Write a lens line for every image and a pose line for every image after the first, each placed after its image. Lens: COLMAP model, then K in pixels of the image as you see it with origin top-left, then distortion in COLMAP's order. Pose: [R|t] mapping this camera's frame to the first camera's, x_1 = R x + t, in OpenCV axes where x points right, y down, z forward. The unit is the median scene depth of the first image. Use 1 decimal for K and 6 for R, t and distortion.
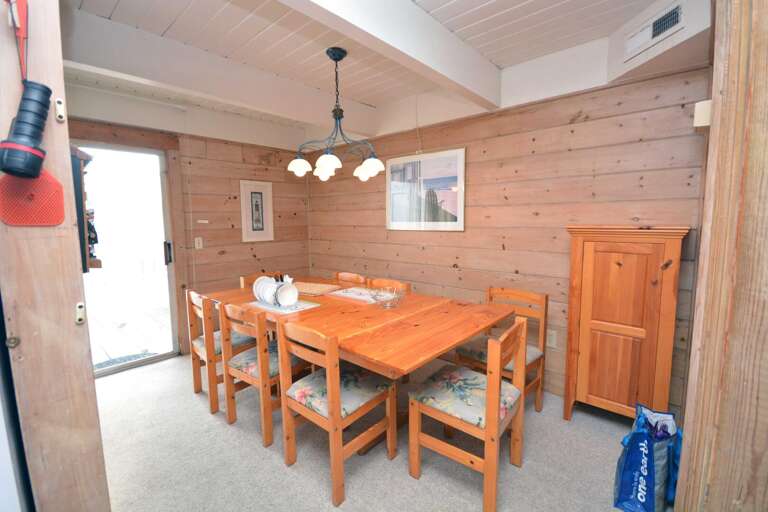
lens RADIAL K [[349.3, 0, 384.2], [0, 349.3, 258.2], [0, 0, 1]] dist [0.001042, 0.000009]
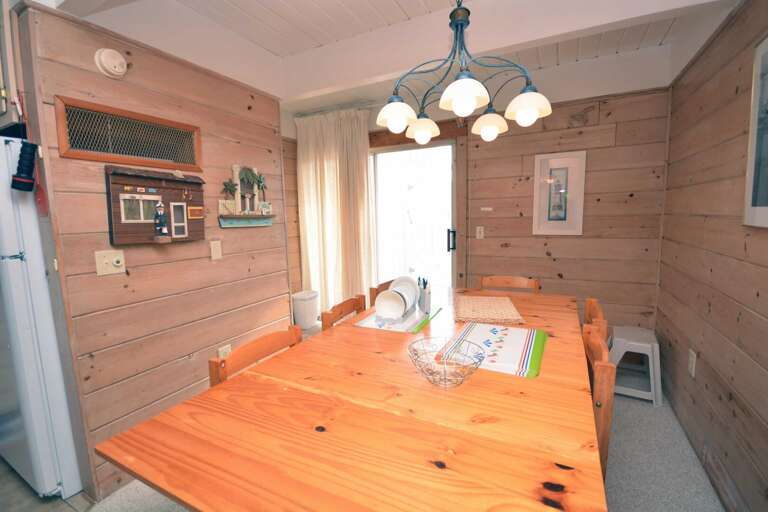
lens RADIAL K [[340.6, 0, 381.7], [0, 340.6, 253.9], [0, 0, 1]] dist [-0.001182, -0.000290]
pose [[0.244289, 0.123638, -0.961788, 0.301054], [-0.087730, 0.990589, 0.105058, -0.063243], [0.965726, 0.058713, 0.252836, 0.561522]]
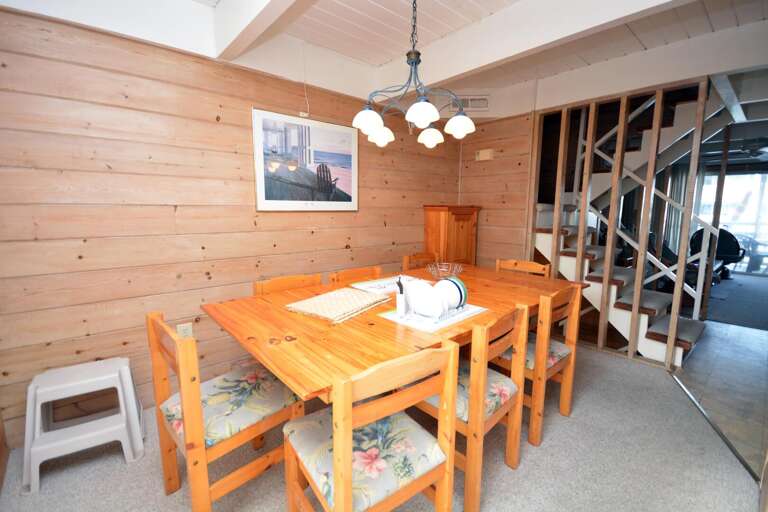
lens RADIAL K [[339.9, 0, 380.9], [0, 339.9, 253.9], [0, 0, 1]] dist [0.008929, -0.011932]
pose [[0.130362, -0.117423, 0.984488, -0.702702], [0.110504, 0.988496, 0.103269, -0.045302], [-0.985289, 0.095327, 0.141838, 0.747352]]
